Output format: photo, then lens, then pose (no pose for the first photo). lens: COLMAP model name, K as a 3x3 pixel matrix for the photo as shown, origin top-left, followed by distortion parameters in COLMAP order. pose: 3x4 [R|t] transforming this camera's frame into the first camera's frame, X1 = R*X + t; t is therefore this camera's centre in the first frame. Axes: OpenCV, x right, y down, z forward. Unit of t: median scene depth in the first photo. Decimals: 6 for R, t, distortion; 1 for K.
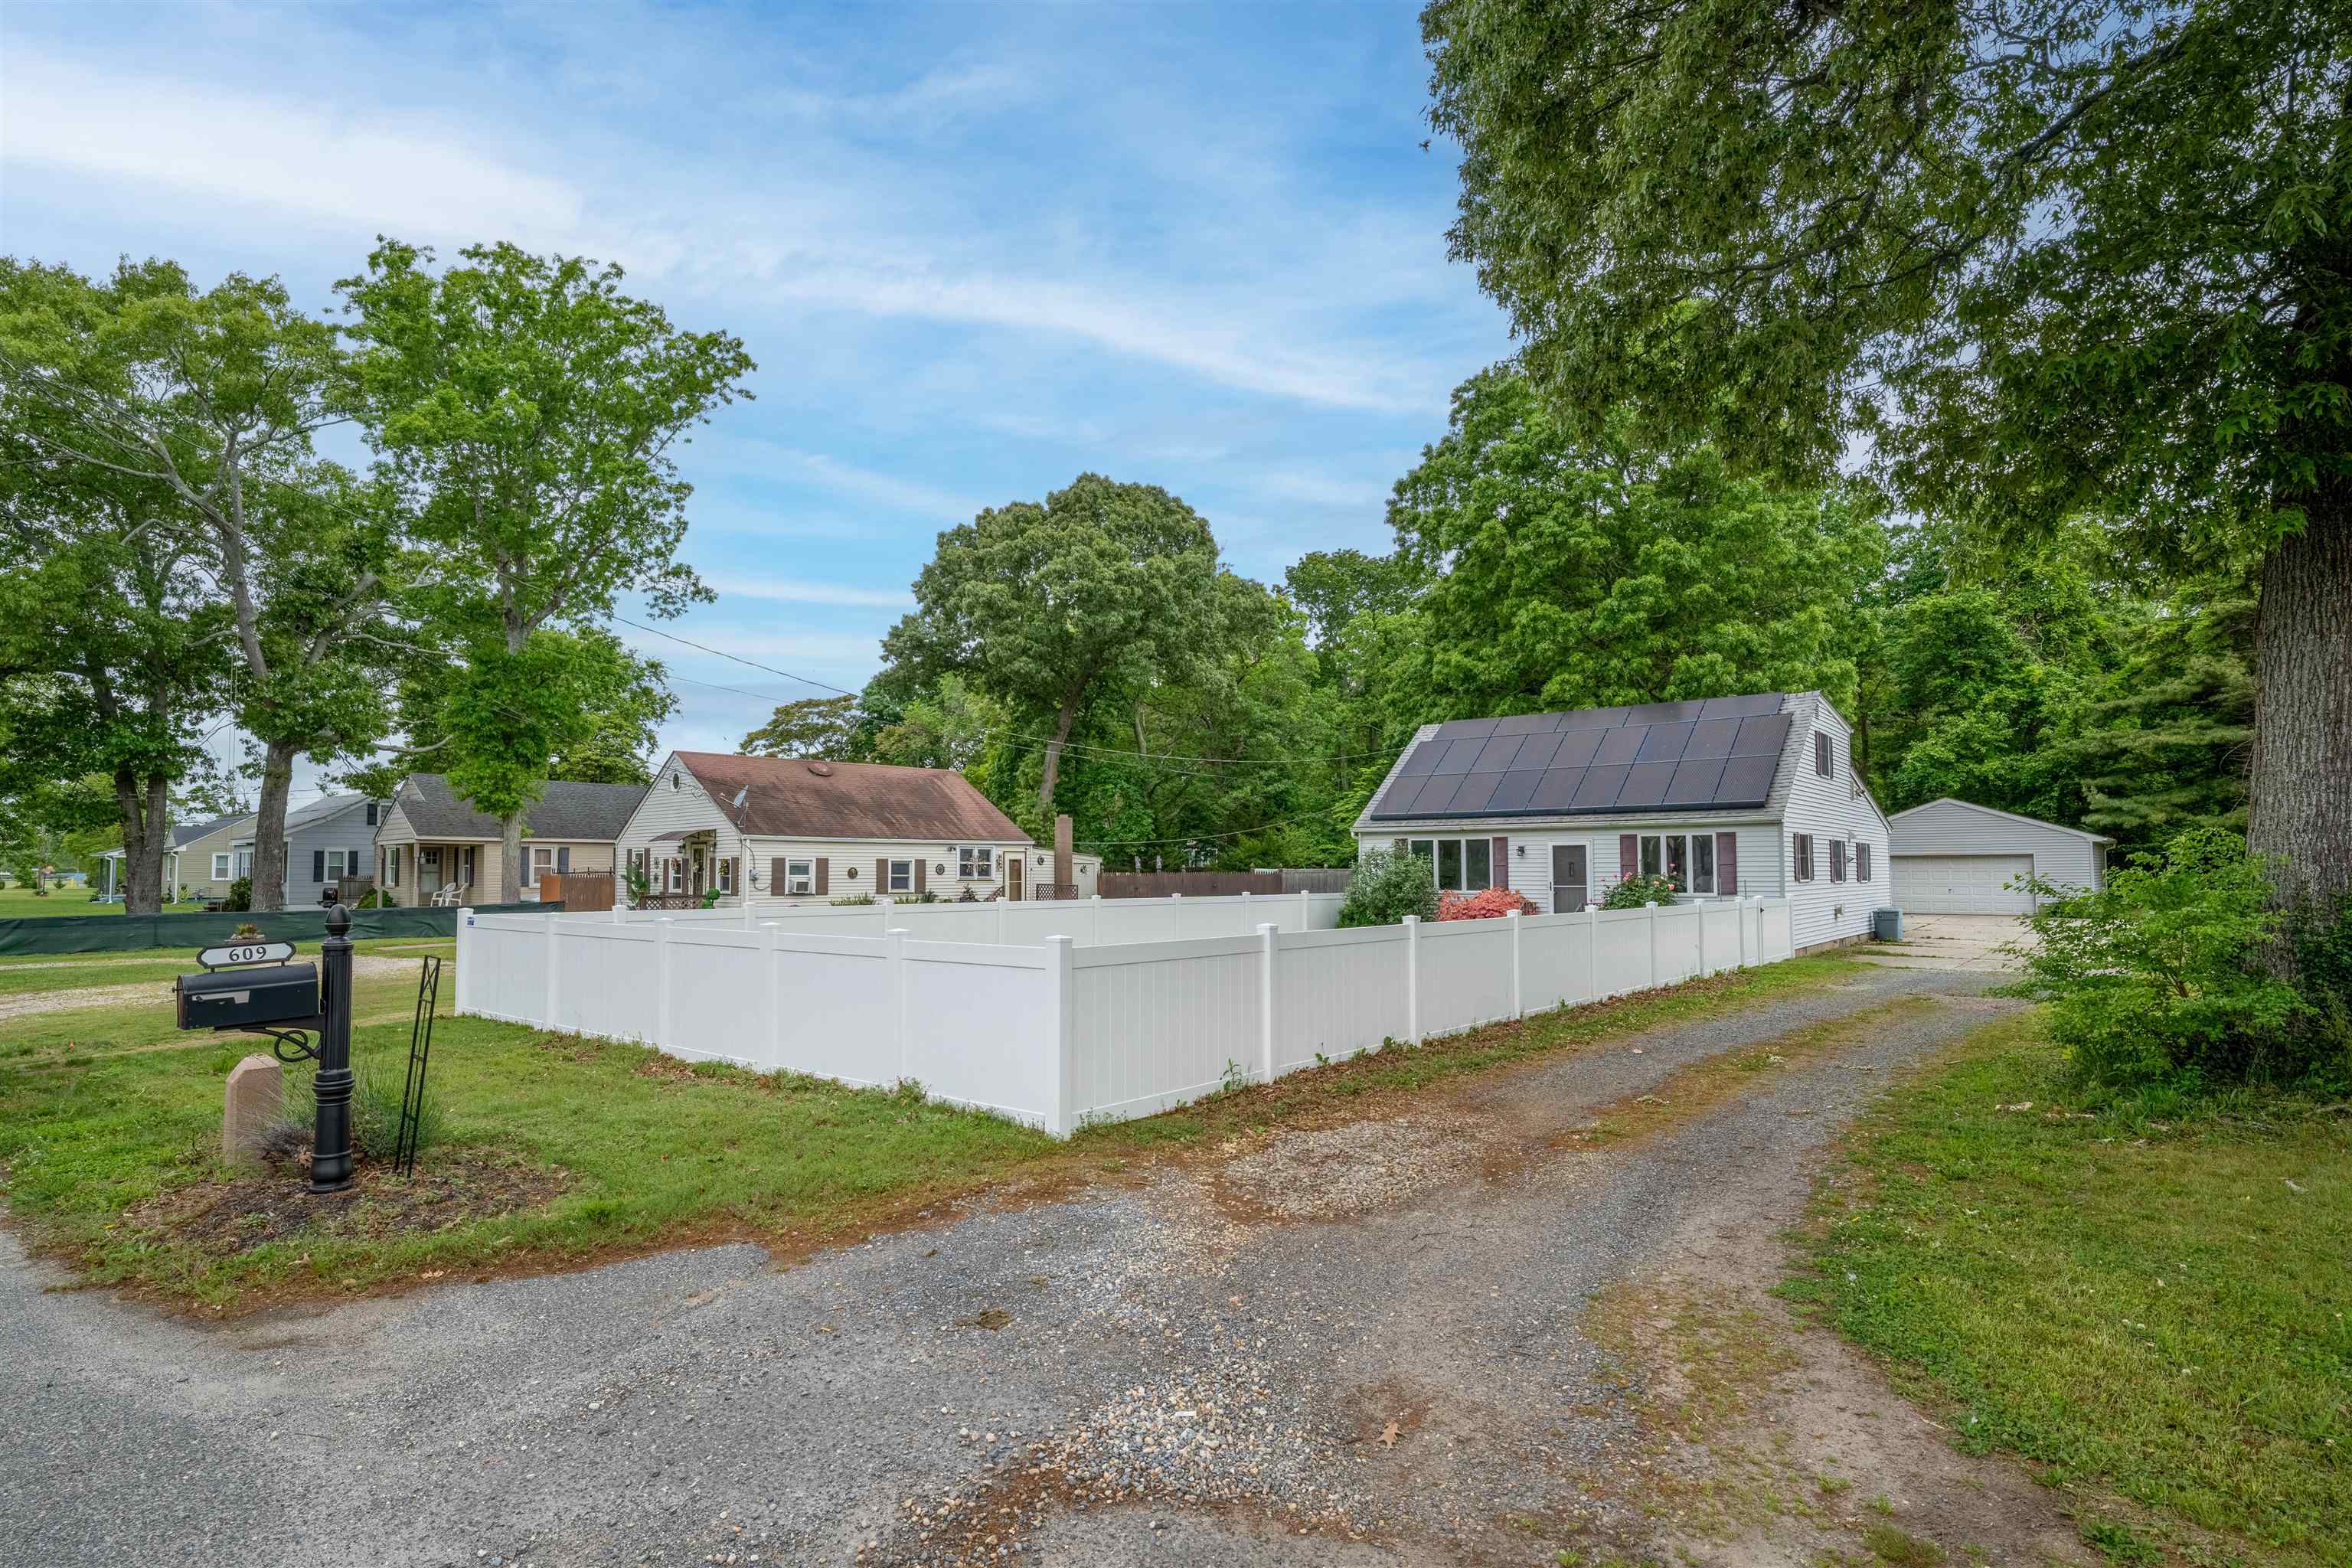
lens RADIAL K [[1190.6, 0, 1181.5], [0, 1190.6, 807.5], [0, 0, 1]] dist [0.014337, -0.000177]
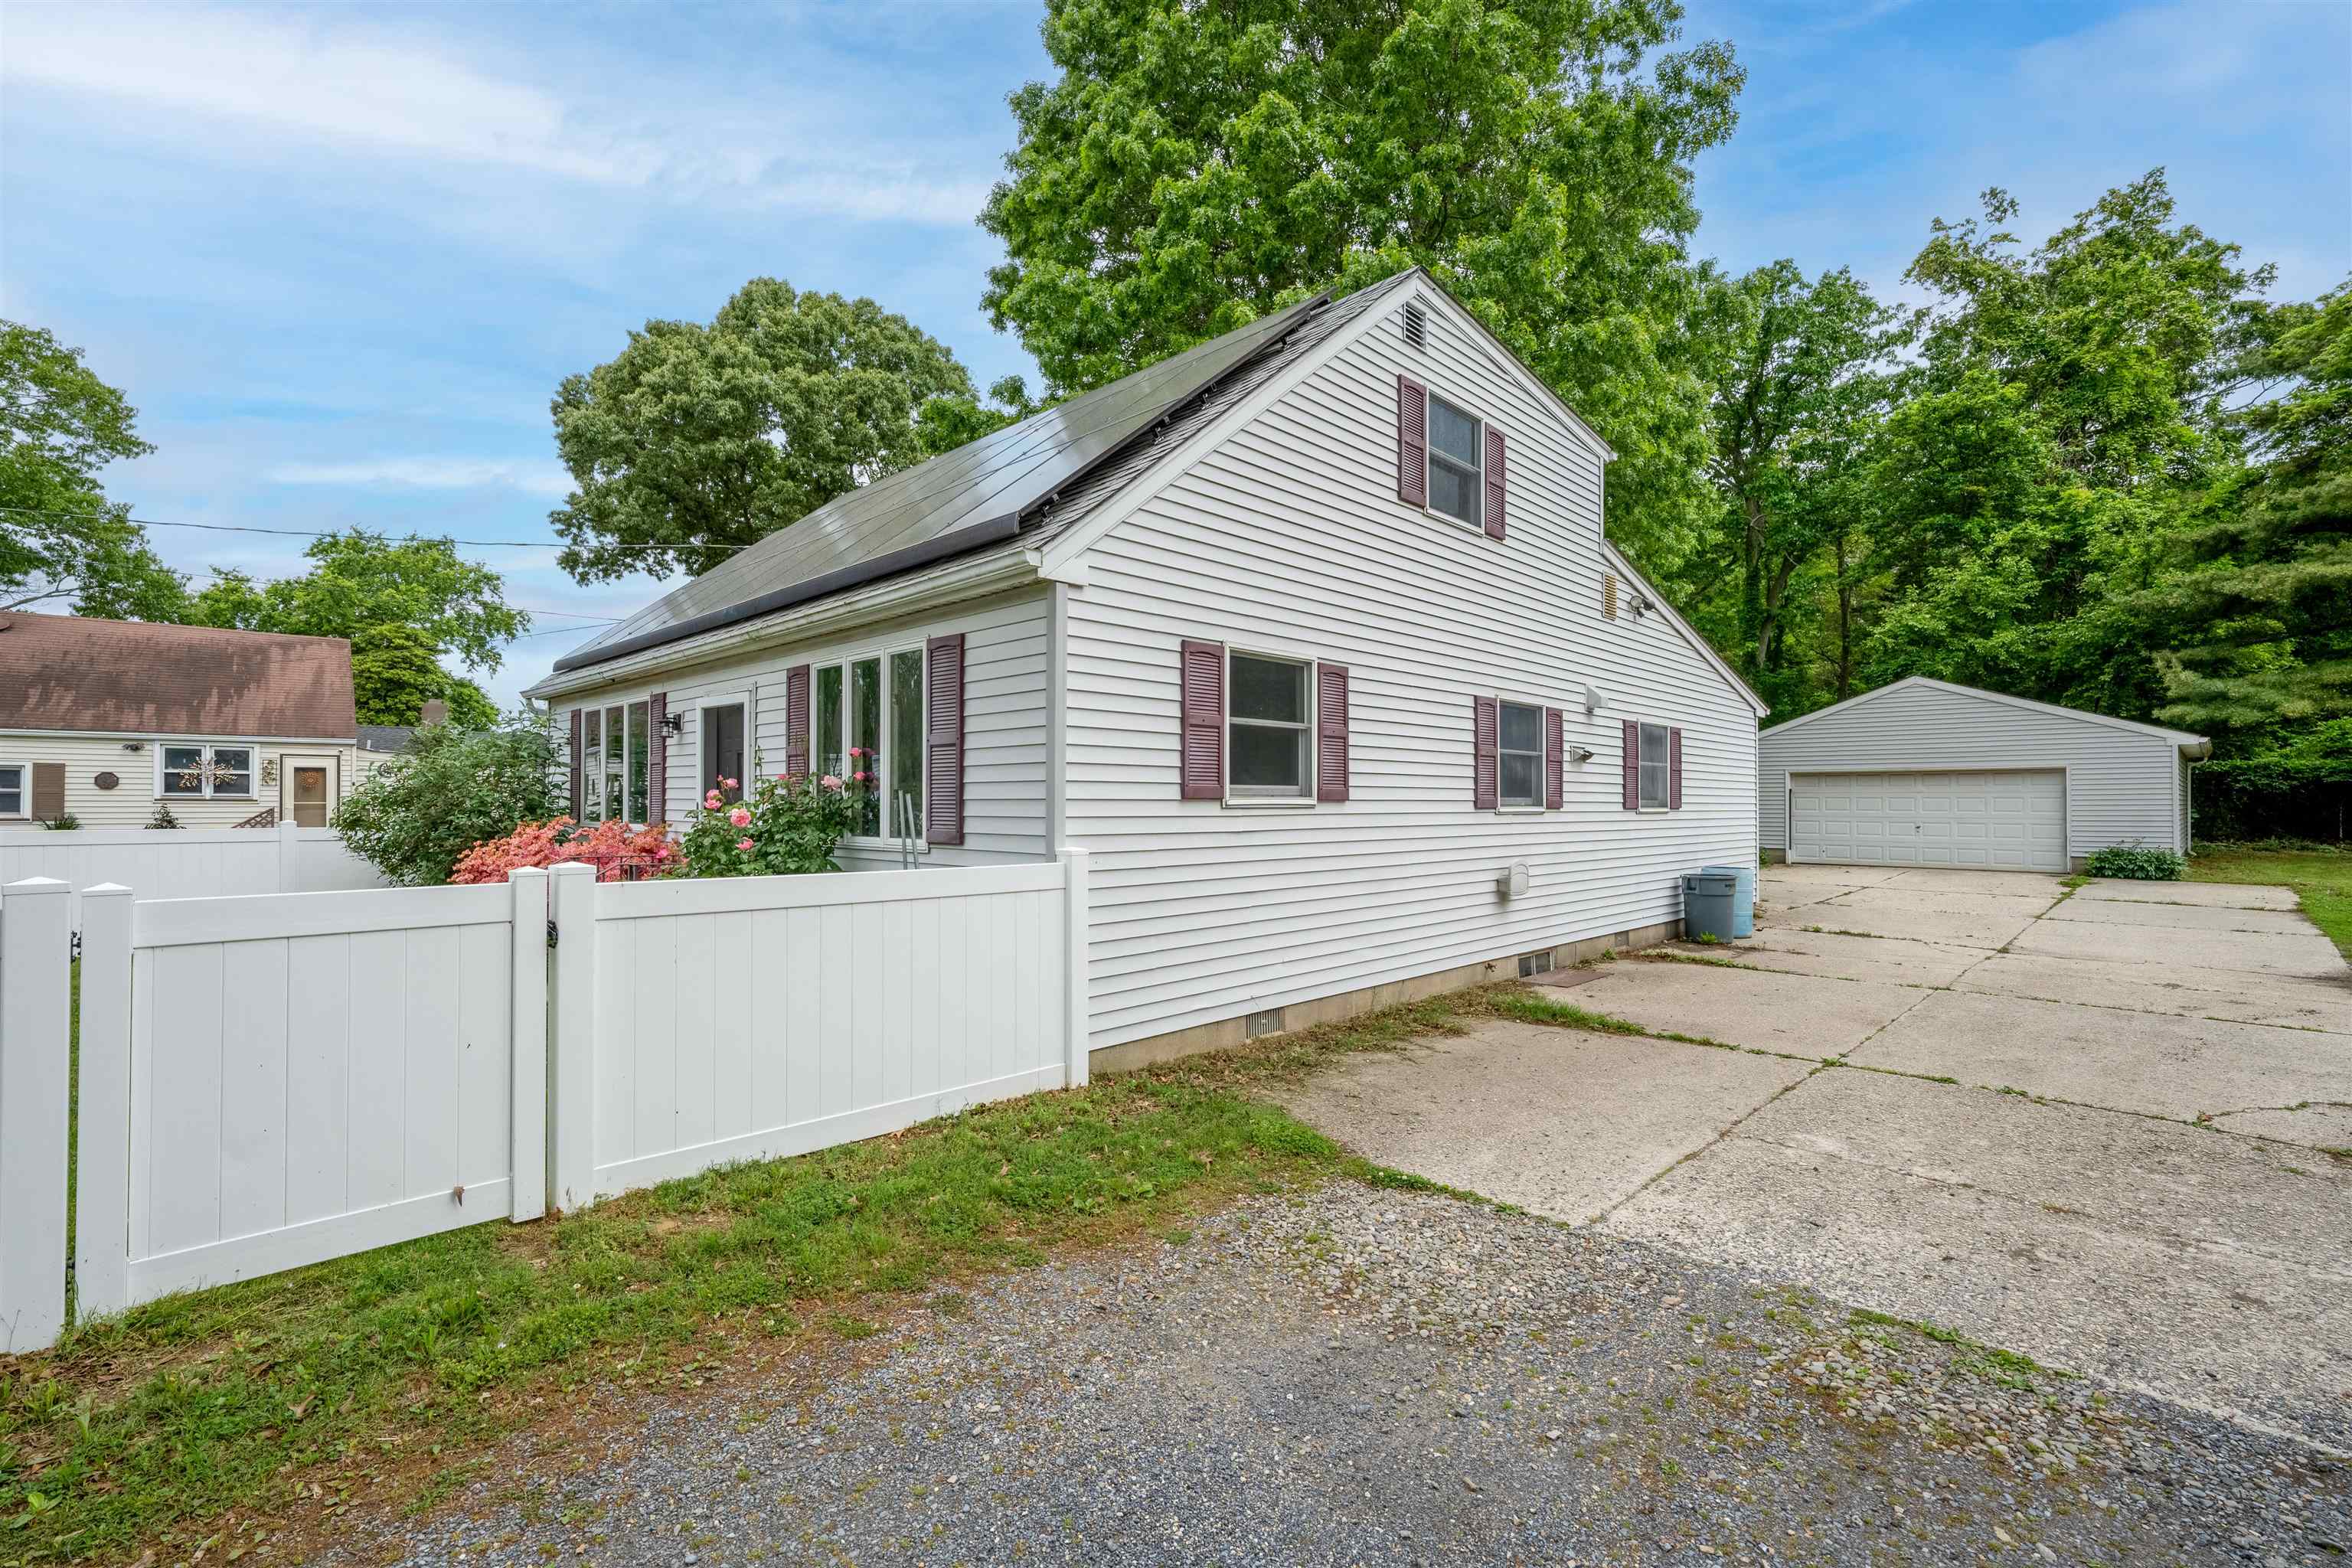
lens RADIAL K [[1029.5, 0, 1176.0], [0, 1029.5, 784.0], [0, 0, 1]] dist [0.001024, 0.000252]
pose [[0.994823, 0.004934, -0.101500, 0.295233], [-0.001395, 0.999390, 0.034904, 0.026284], [0.101610, -0.034582, 0.994223, 0.407904]]
